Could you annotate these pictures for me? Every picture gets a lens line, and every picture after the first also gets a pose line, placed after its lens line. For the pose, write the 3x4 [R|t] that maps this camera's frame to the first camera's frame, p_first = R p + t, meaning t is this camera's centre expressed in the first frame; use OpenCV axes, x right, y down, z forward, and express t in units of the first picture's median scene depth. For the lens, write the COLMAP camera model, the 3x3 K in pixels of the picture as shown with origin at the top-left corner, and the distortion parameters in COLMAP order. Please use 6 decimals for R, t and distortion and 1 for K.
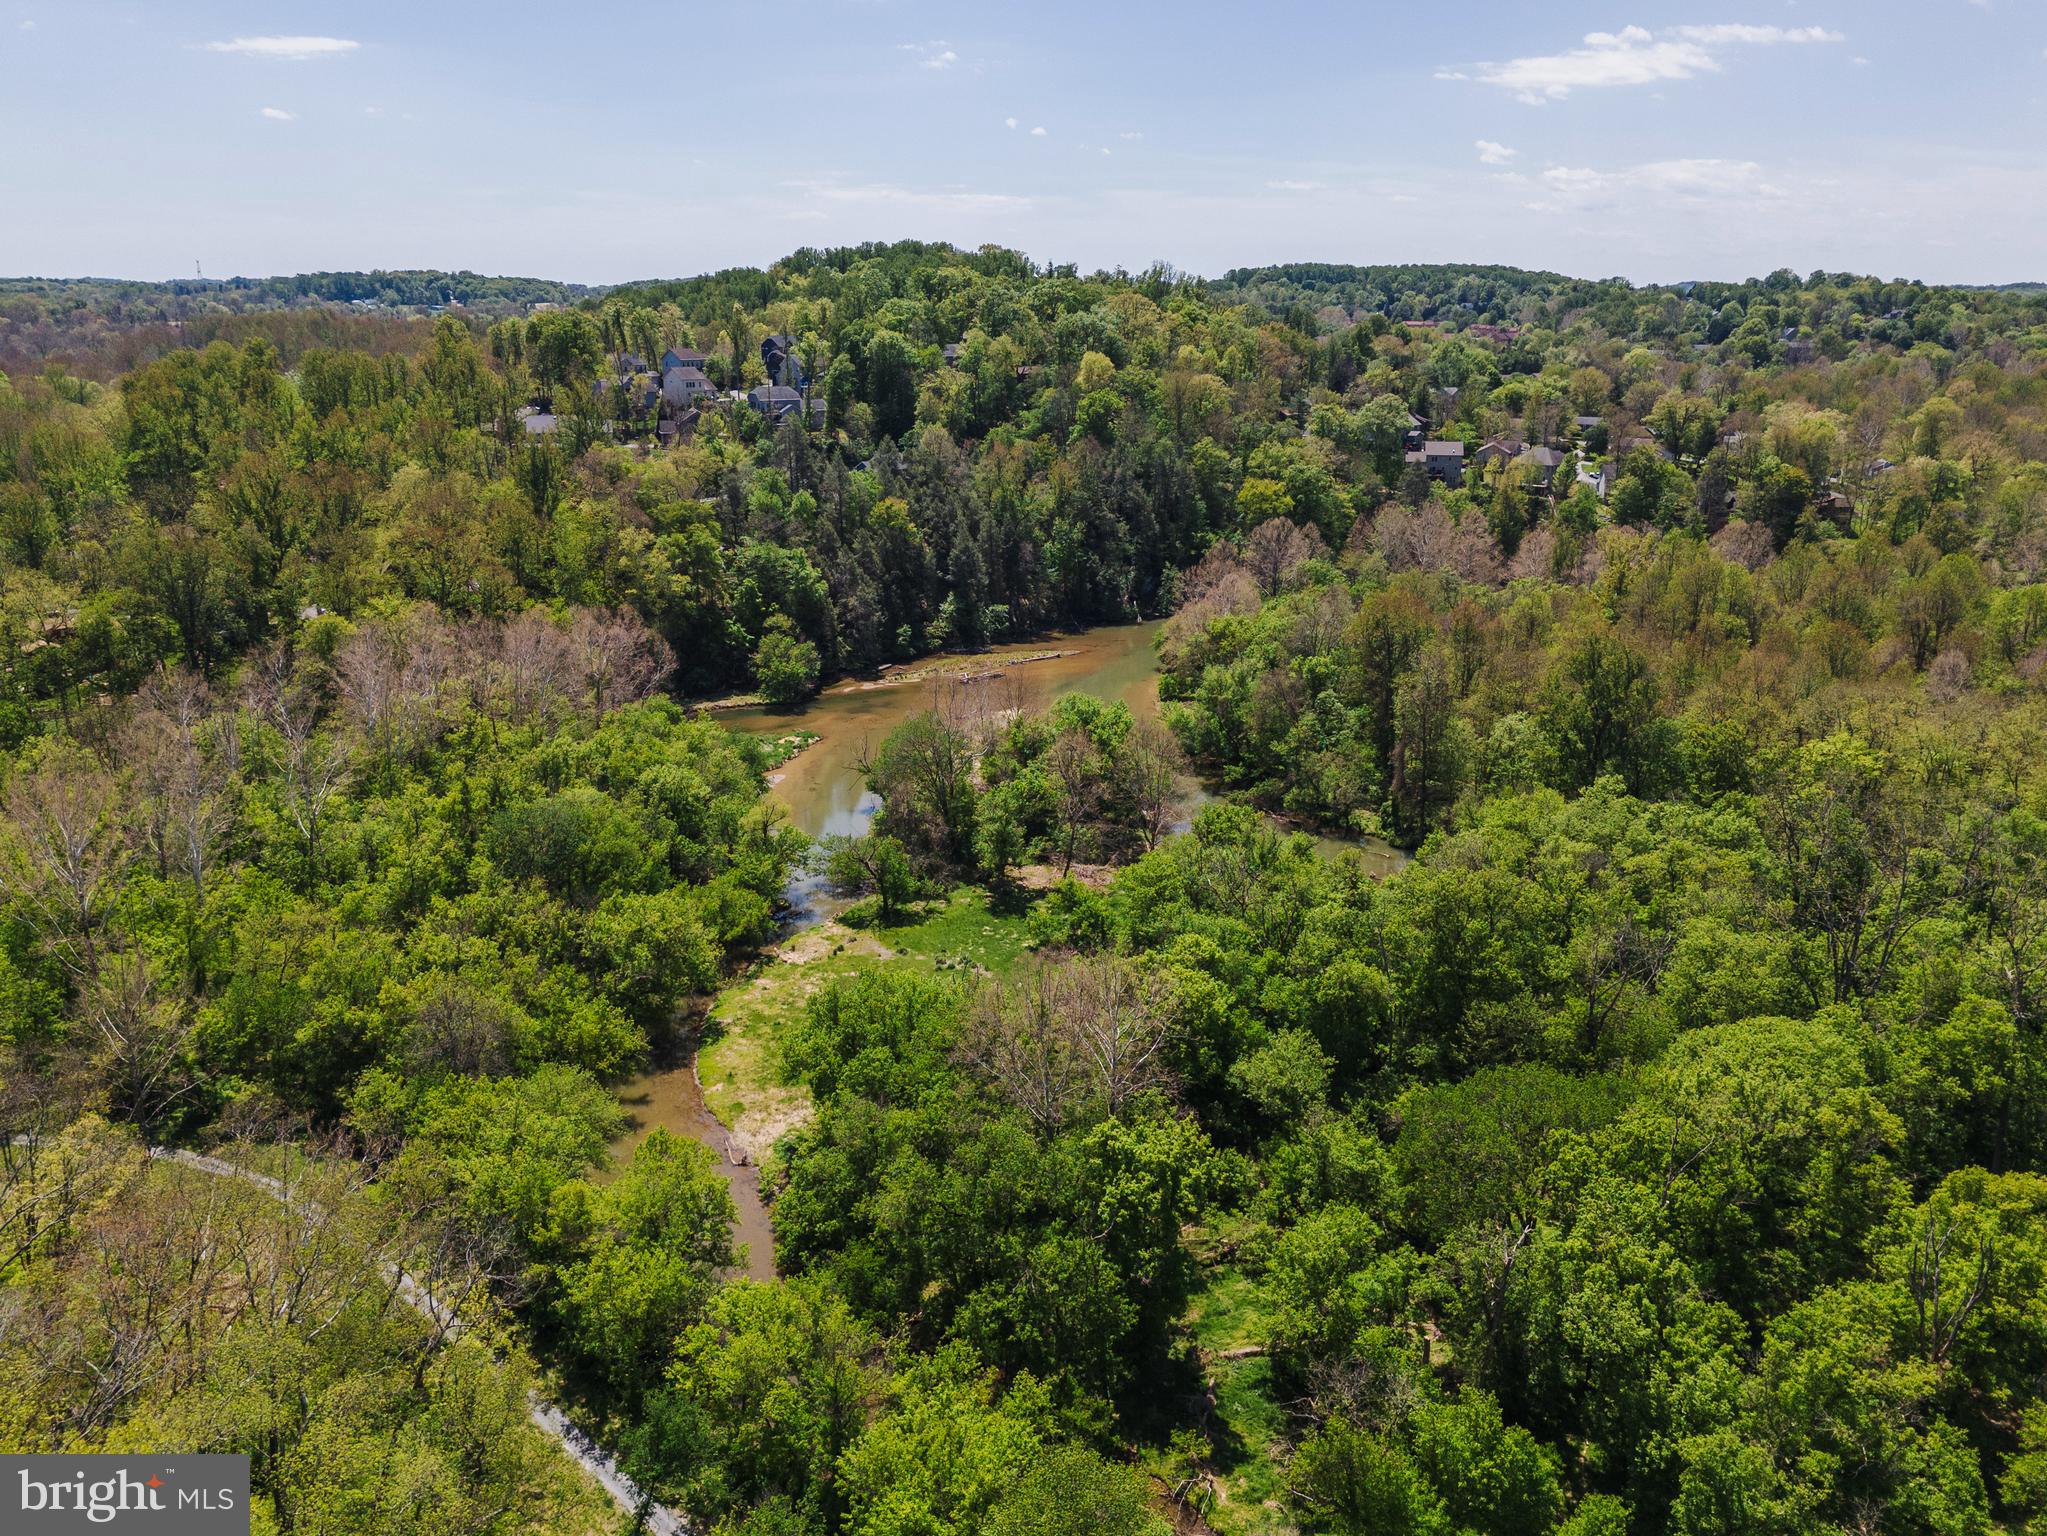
lens RADIAL K [[1525.4, 0, 1023.5], [0, 1525.4, 768.0], [0, 0, 1]] dist [0.059999, -0.069194]
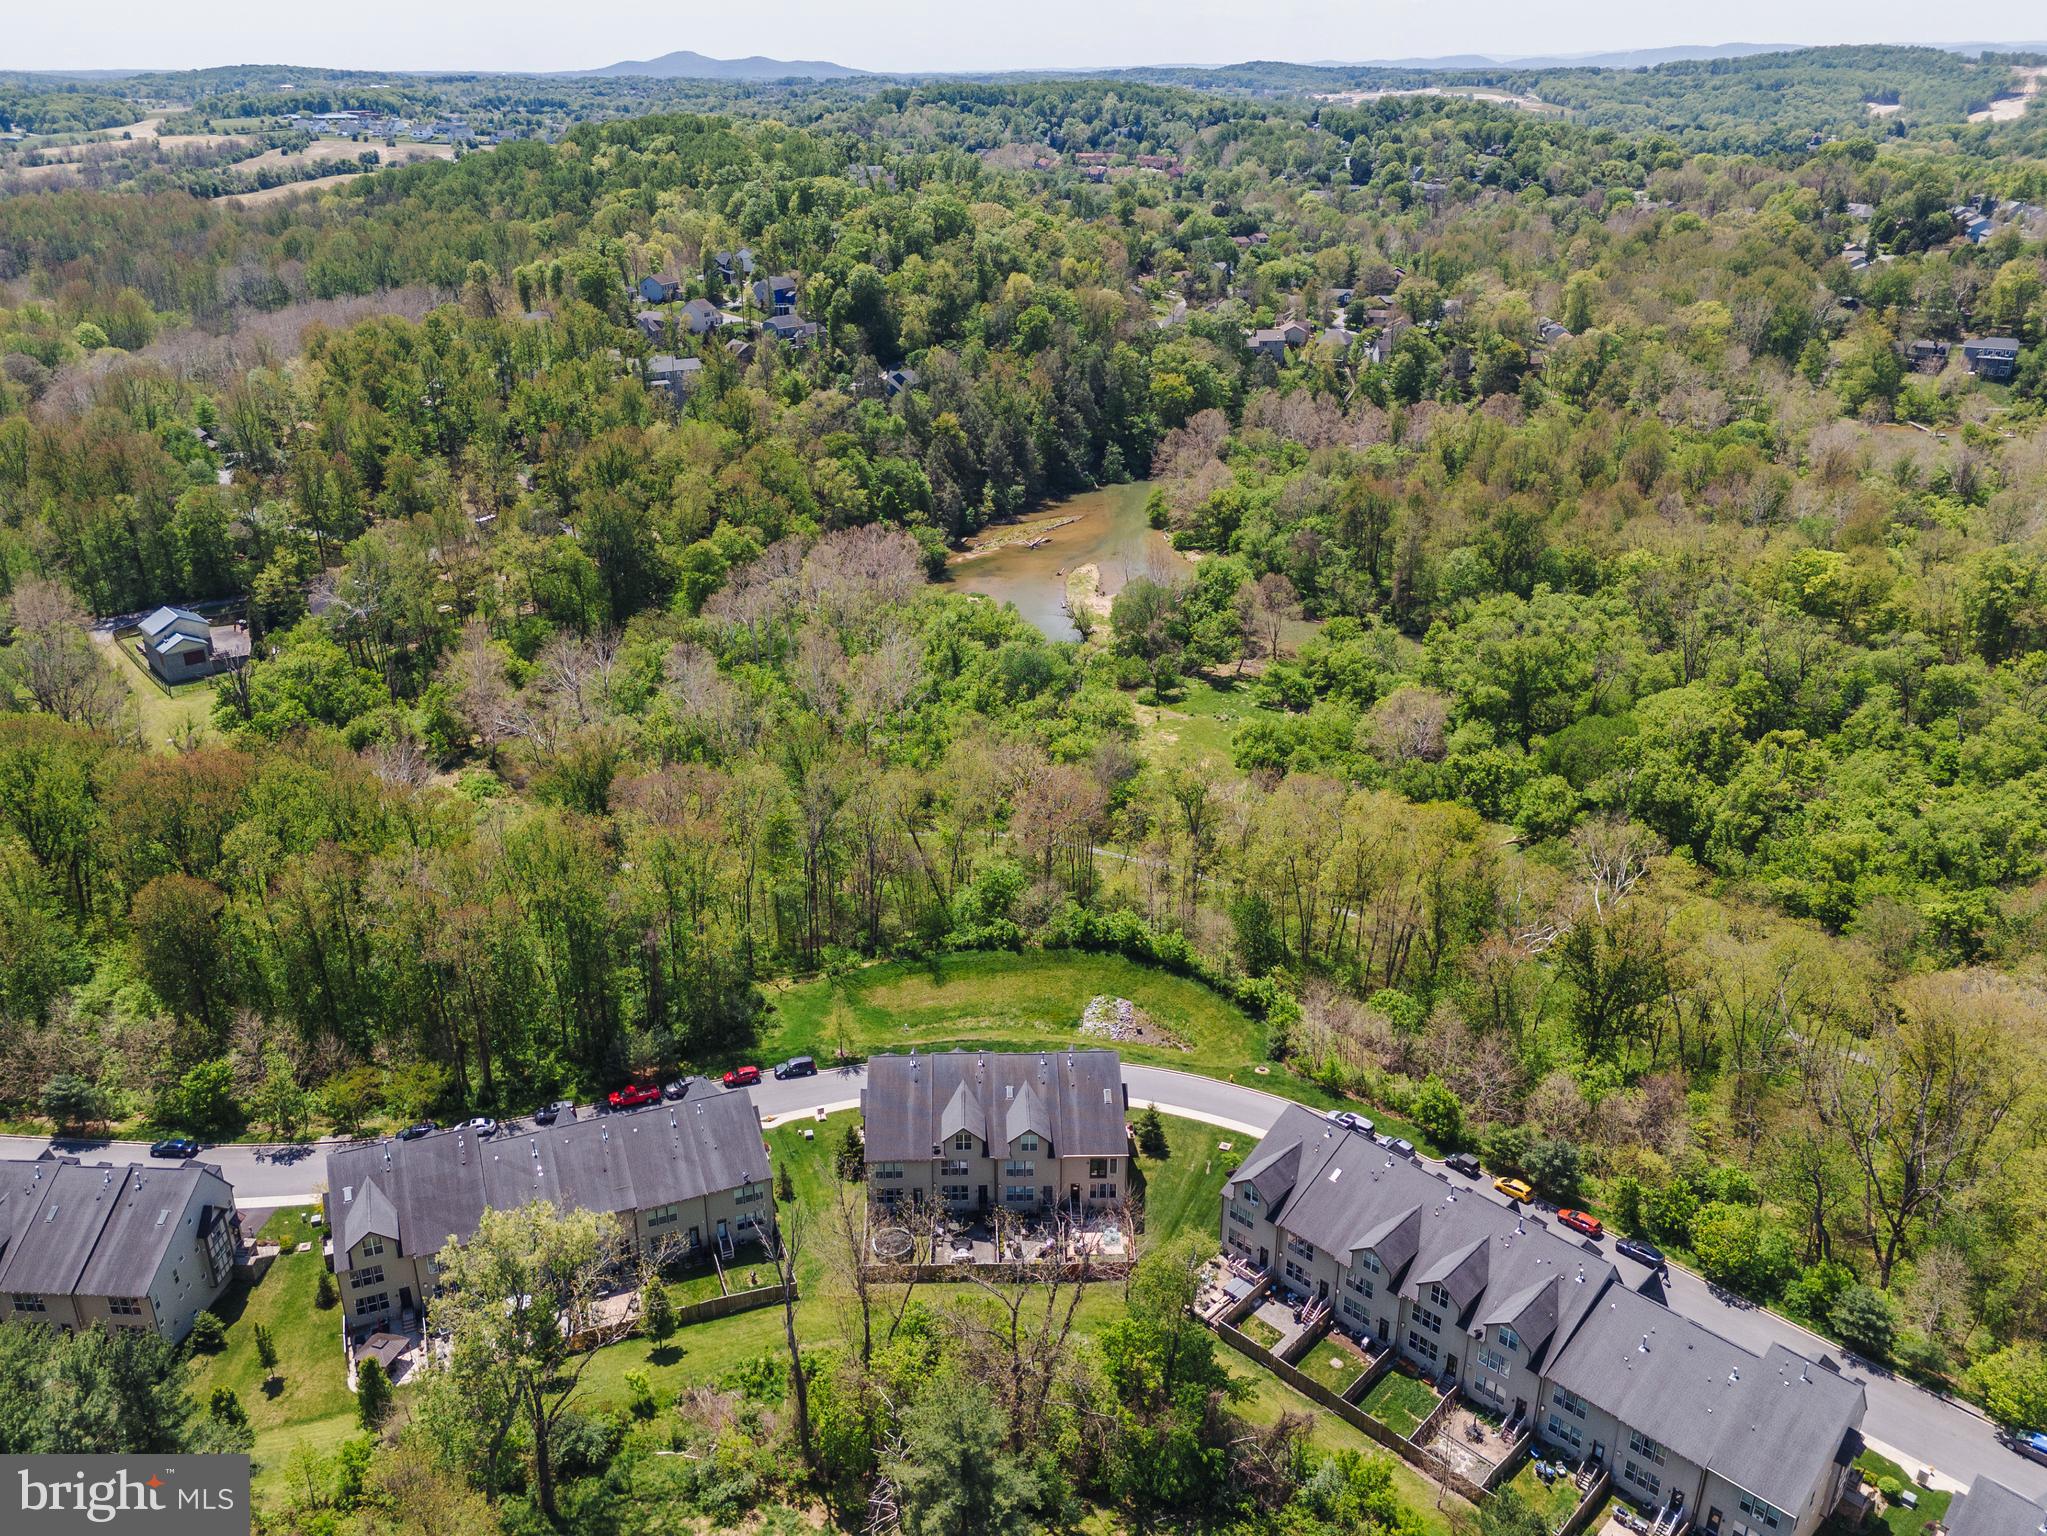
lens RADIAL K [[1567.2, 0, 973.5], [0, 1567.2, 793.6], [0, 0, 1]] dist [0.068867, -0.070715]
pose [[0.969649, -0.112682, 0.216986, -0.356362], [0.082286, 0.986097, 0.144369, -0.037176], [-0.230237, -0.122133, 0.965440, -0.356046]]
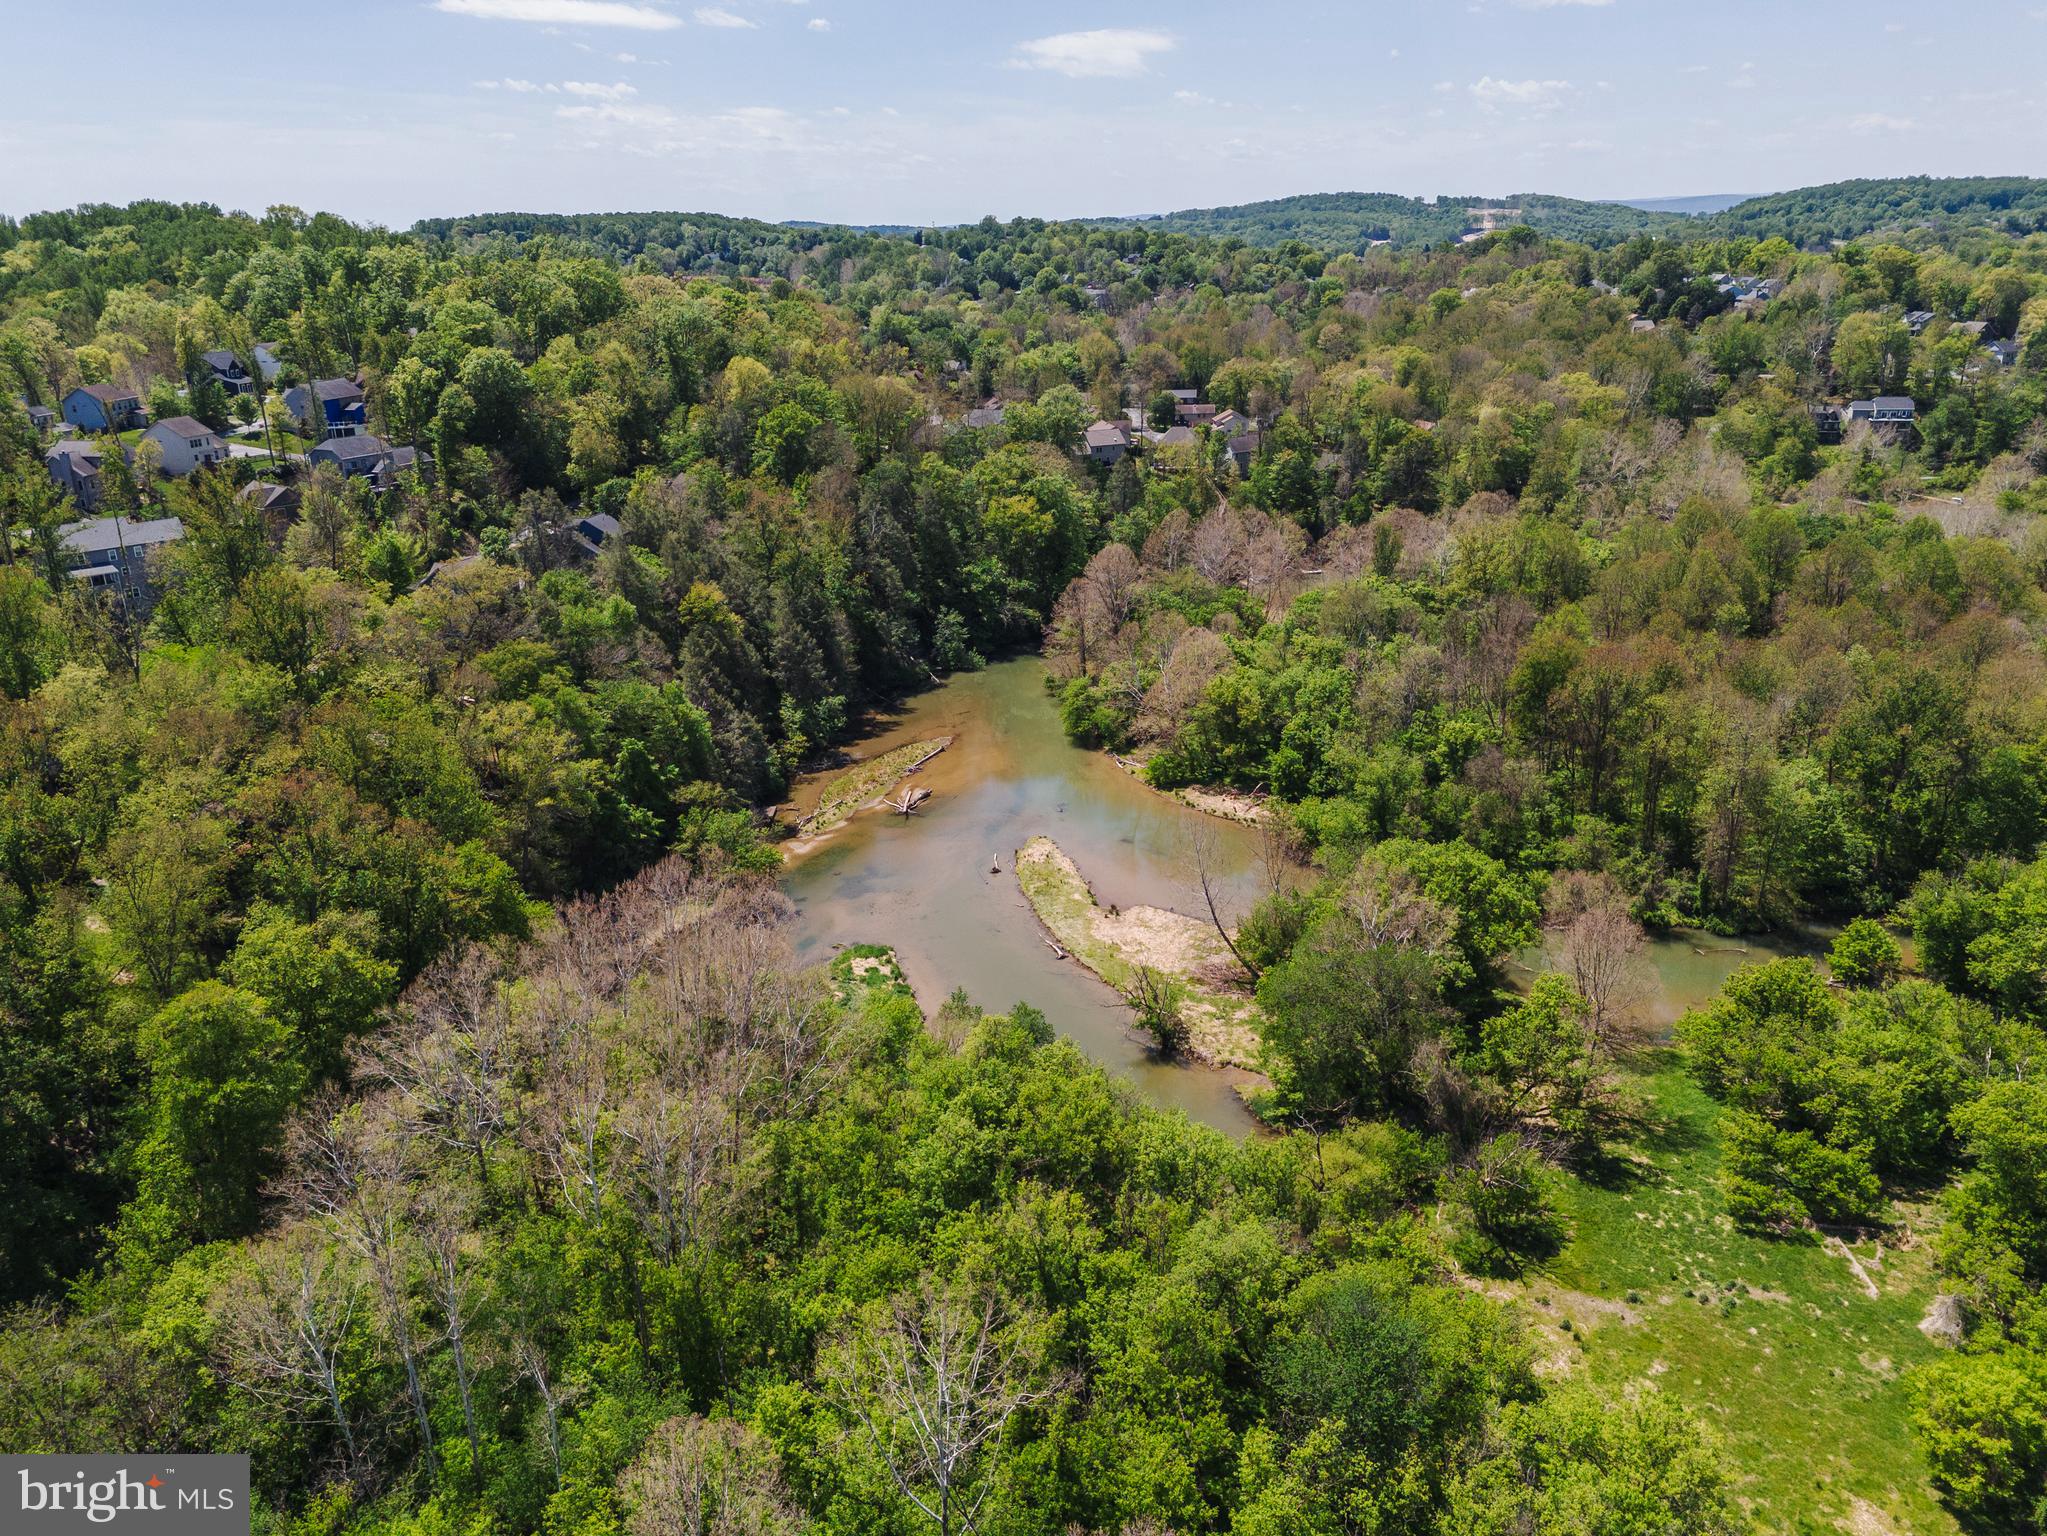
lens RADIAL K [[1503.8, 0, 1023.5], [0, 1503.8, 768.0], [0, 0, 1]] dist [0.068502, -0.072029]
pose [[0.843999, -0.200822, 0.497328, -0.295641], [0.180893, 0.979509, 0.088541, -0.110524], [-0.504919, 0.015235, 0.863032, 0.252848]]
